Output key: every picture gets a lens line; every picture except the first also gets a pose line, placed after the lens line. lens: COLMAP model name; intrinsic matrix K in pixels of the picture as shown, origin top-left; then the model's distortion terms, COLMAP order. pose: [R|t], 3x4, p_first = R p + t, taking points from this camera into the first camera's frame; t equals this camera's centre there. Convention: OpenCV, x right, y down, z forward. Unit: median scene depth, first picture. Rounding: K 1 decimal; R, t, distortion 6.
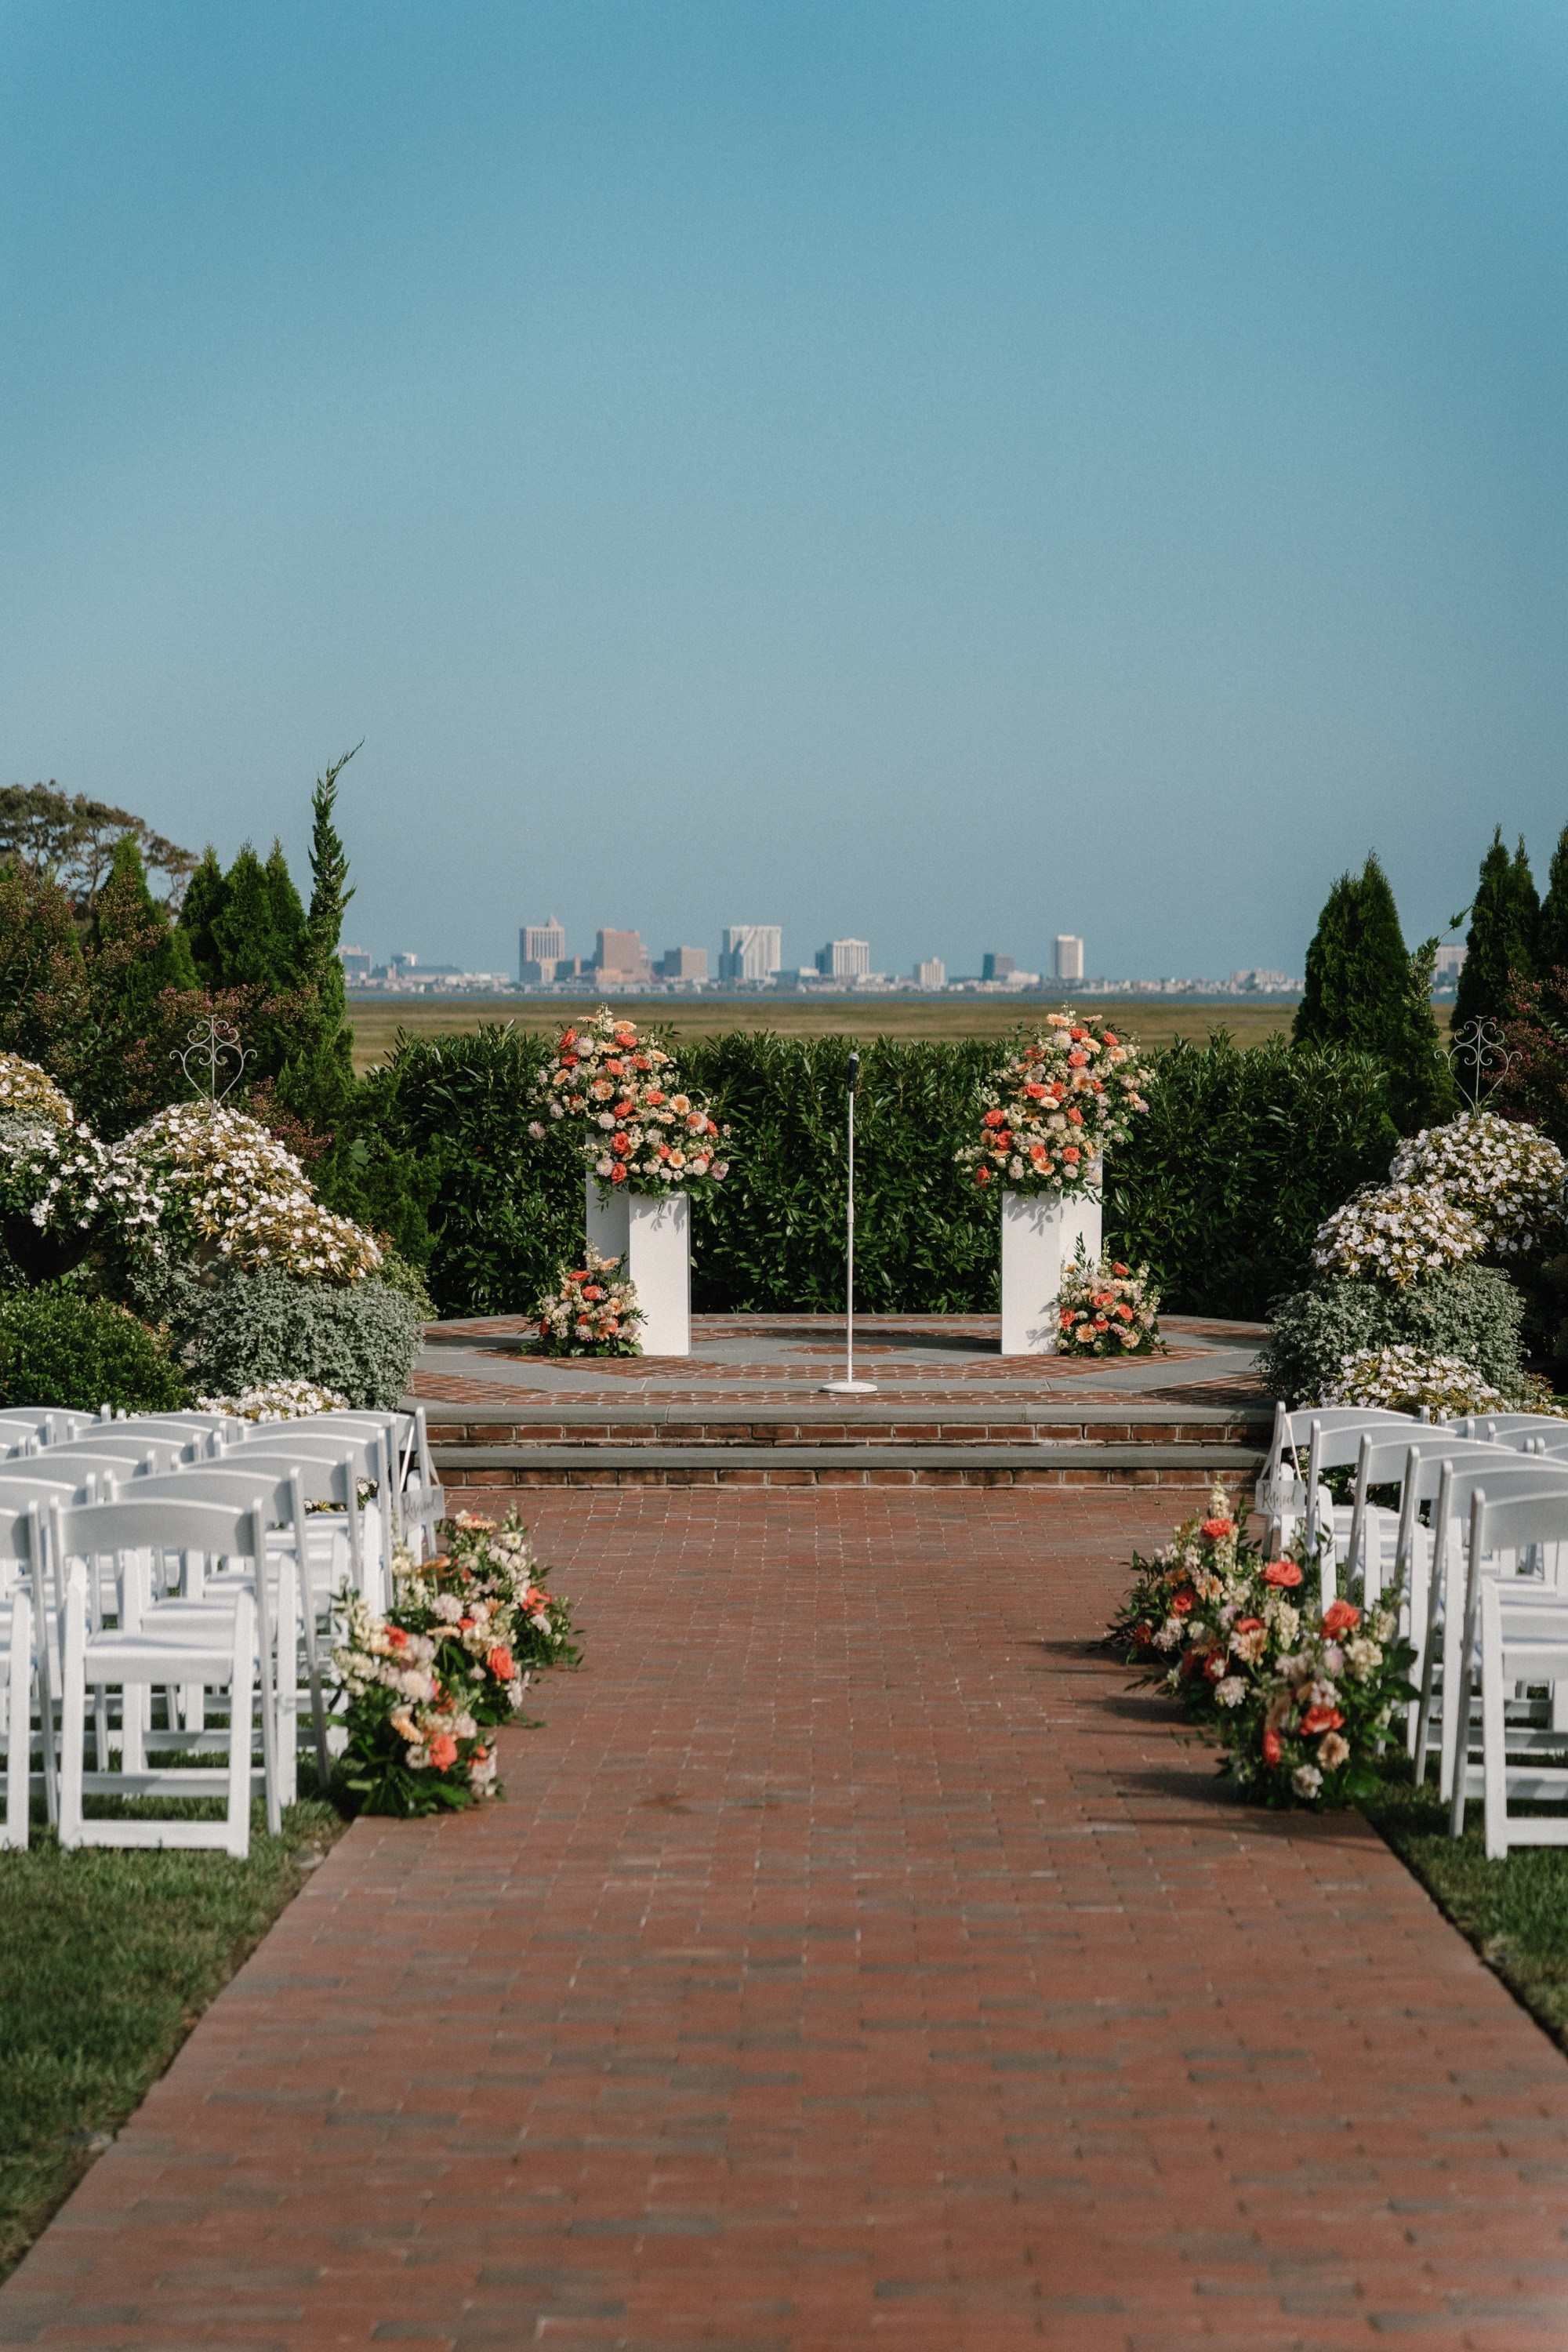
lens RADIAL K [[4798.5, 0, 780.8], [0, 4798.5, 1174.1], [0, 0, 1]] dist [-0.008388, 0.000000]
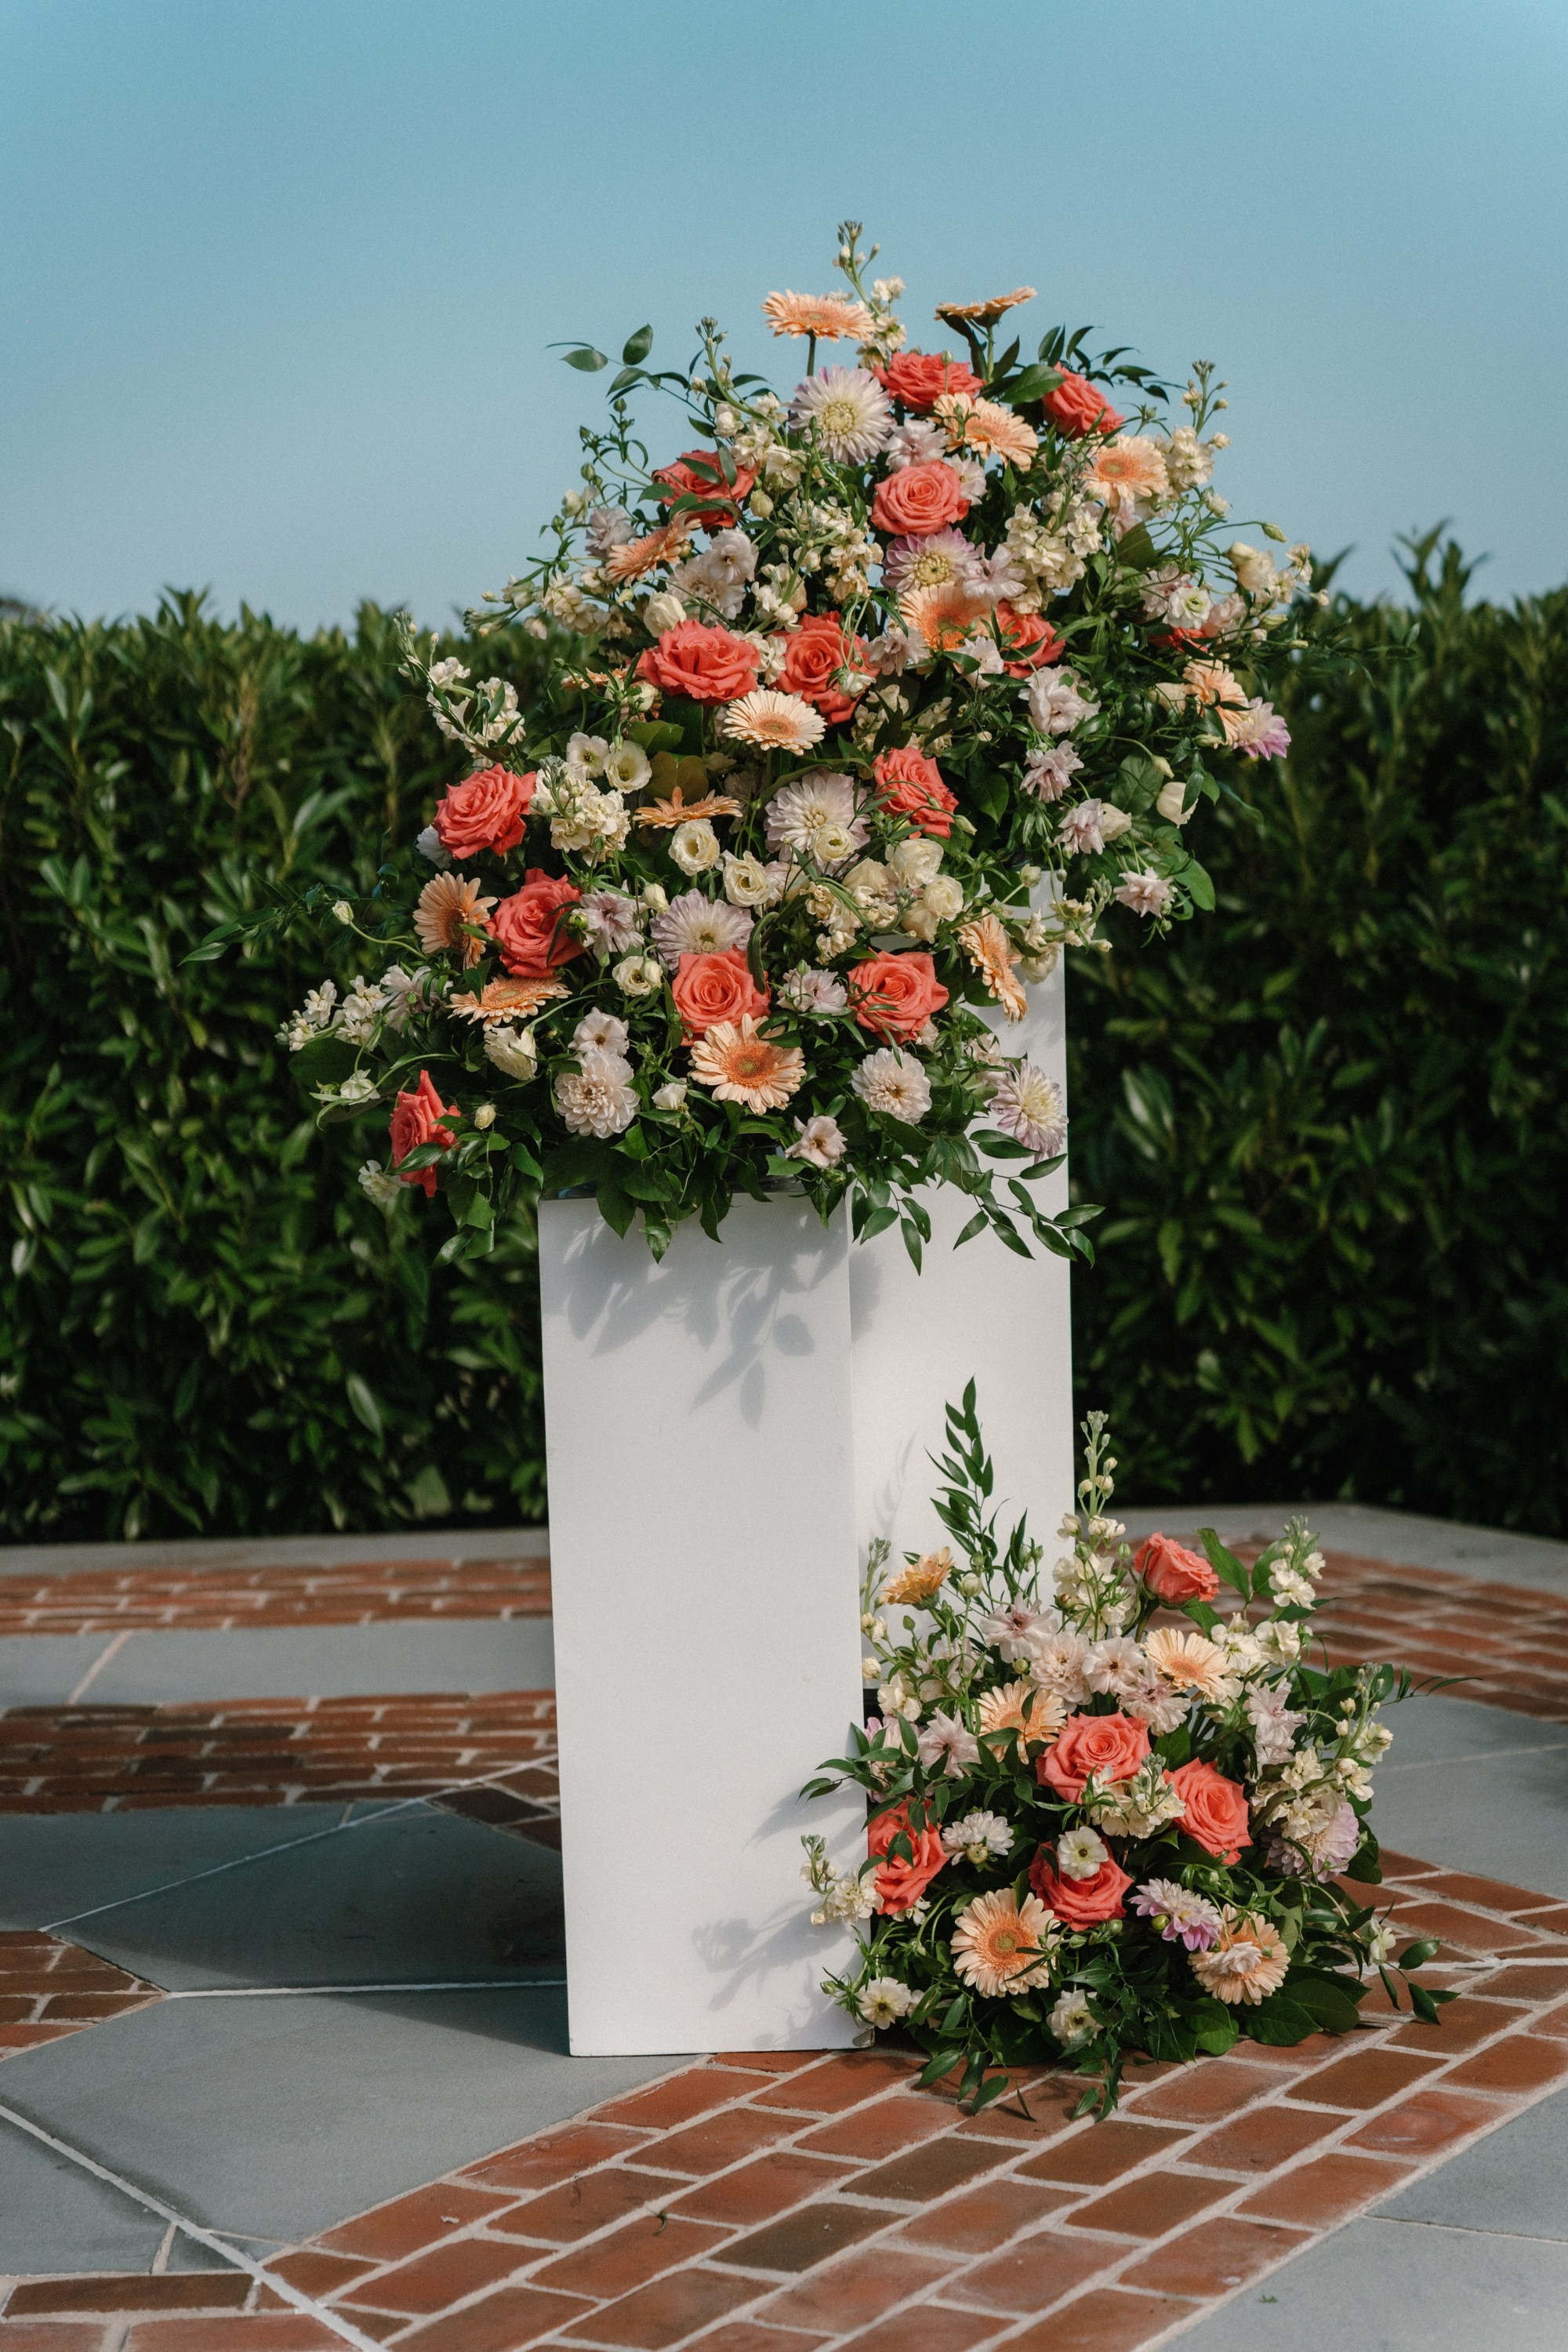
lens RADIAL K [[4798.5, 0, 775.1], [0, 4798.5, 1179.9], [0, 0, 1]] dist [-0.008388, 0.000000]
pose [[0.999324, -0.036752, -0.001076, 0.055567], [0.036763, 0.998249, 0.046337, -0.005606], [-0.000629, -0.046345, 0.998925, 0.810030]]
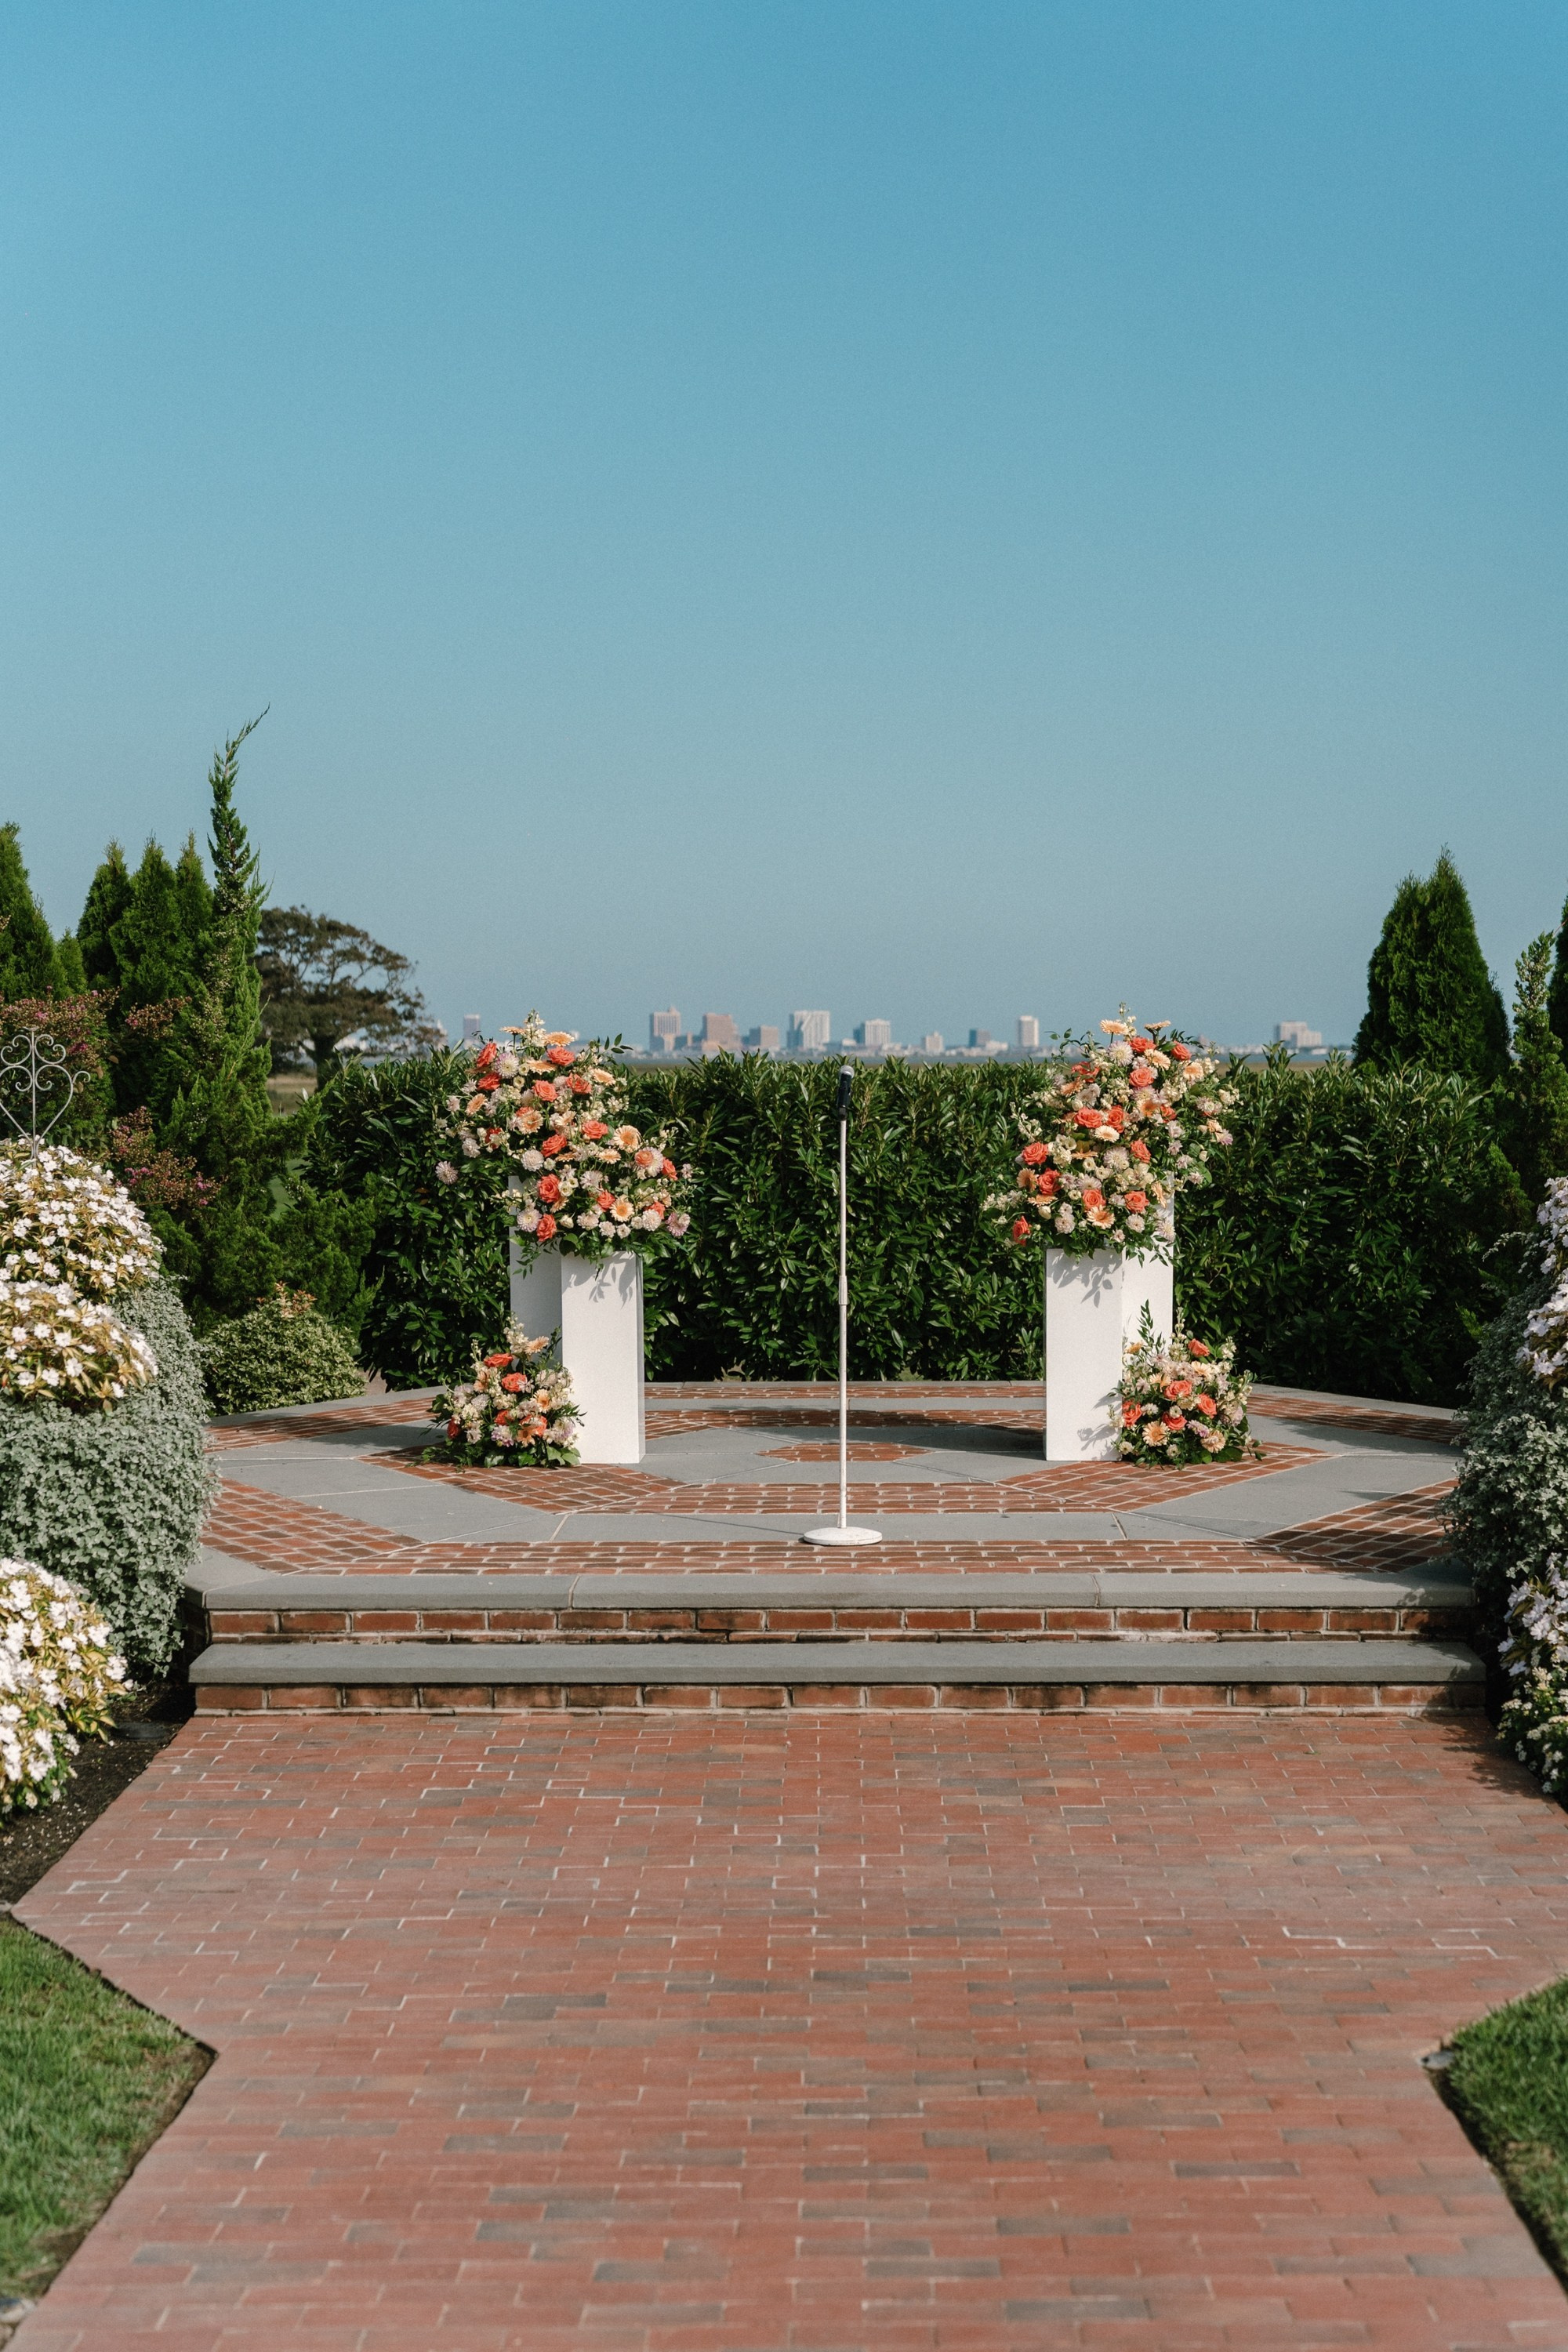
lens RADIAL K [[3303.6, 0, 717.3], [0, 3303.6, 1191.1], [0, 0, 1]] dist [-0.033731, 0.000000]
pose [[0.999402, -0.004732, -0.034246, 0.011628], [0.004823, 0.999985, 0.002583, -0.007312], [0.034233, -0.002747, 0.999410, 0.467834]]
